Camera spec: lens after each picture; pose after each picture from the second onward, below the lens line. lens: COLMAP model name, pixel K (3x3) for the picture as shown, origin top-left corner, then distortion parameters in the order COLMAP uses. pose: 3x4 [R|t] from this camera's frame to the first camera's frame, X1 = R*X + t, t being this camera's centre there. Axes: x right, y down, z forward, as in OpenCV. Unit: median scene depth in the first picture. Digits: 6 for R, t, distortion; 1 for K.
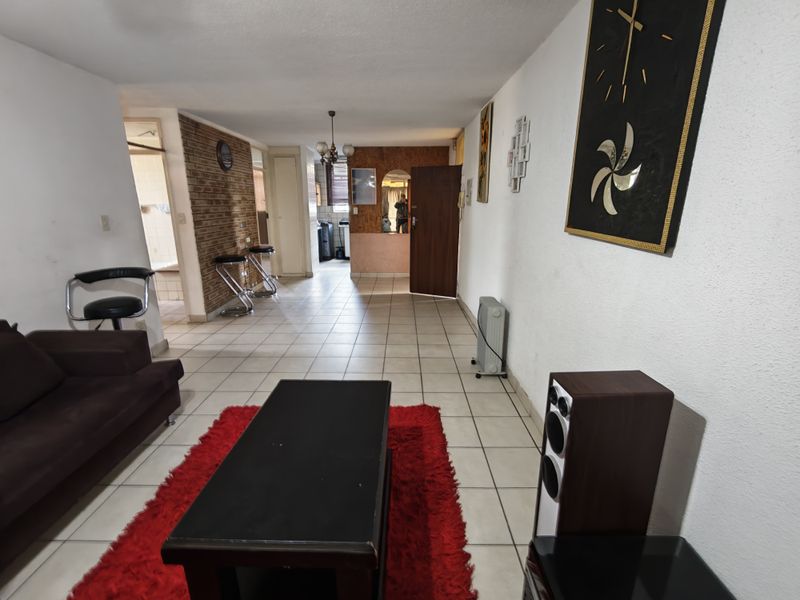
lens RADIAL K [[366.6, 0, 398.8], [0, 366.6, 298.9], [0, 0, 1]] dist [-0.002550, -0.000313]
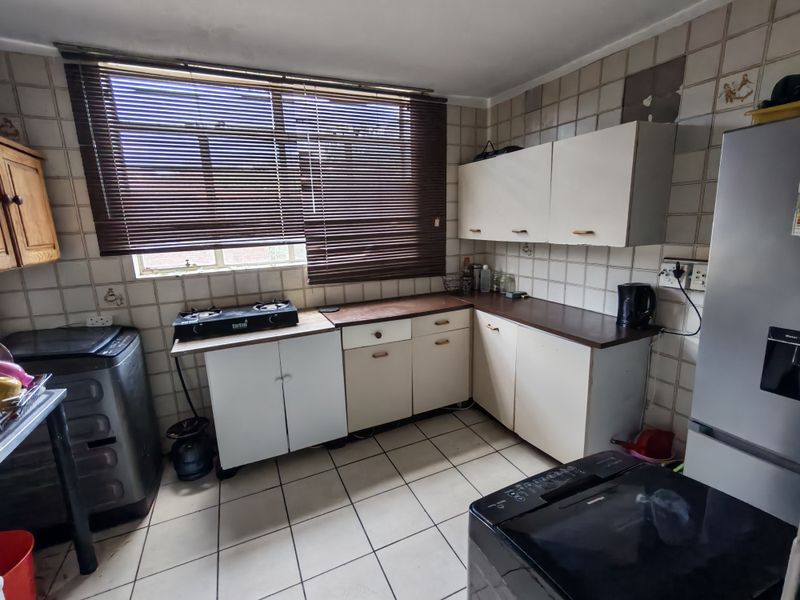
lens RADIAL K [[366.6, 0, 398.8], [0, 366.6, 298.9], [0, 0, 1]] dist [-0.002550, -0.000313]
pose [[0.903292, -0.119333, 0.412096, -0.250519], [0.142792, 0.989398, -0.026489, -0.391944], [-0.404566, 0.082771, 0.910755, 1.445654]]
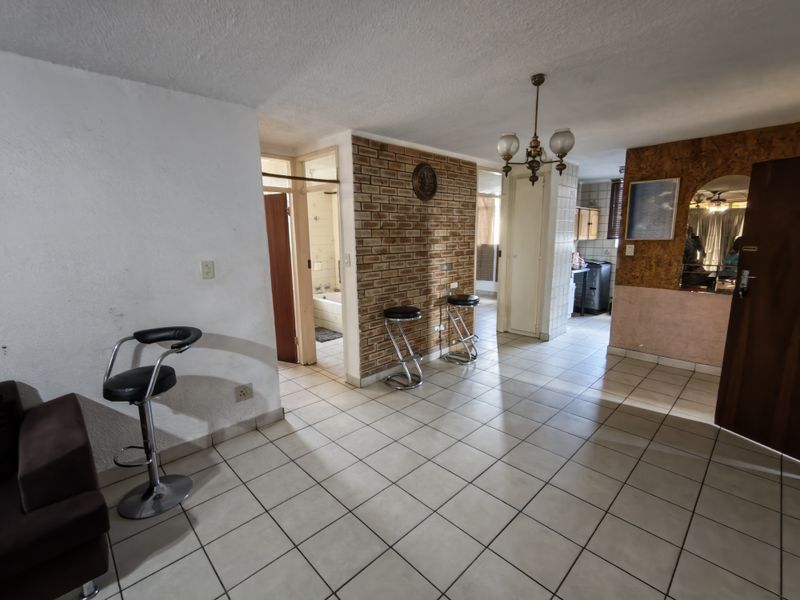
lens RADIAL K [[366.6, 0, 398.8], [0, 366.6, 298.9], [0, 0, 1]] dist [-0.002550, -0.000313]
pose [[0.701607, 0.116183, -0.703029, 0.073456], [-0.168919, 0.985613, -0.005695, -0.131769], [0.692253, 0.122751, 0.711139, 0.443122]]
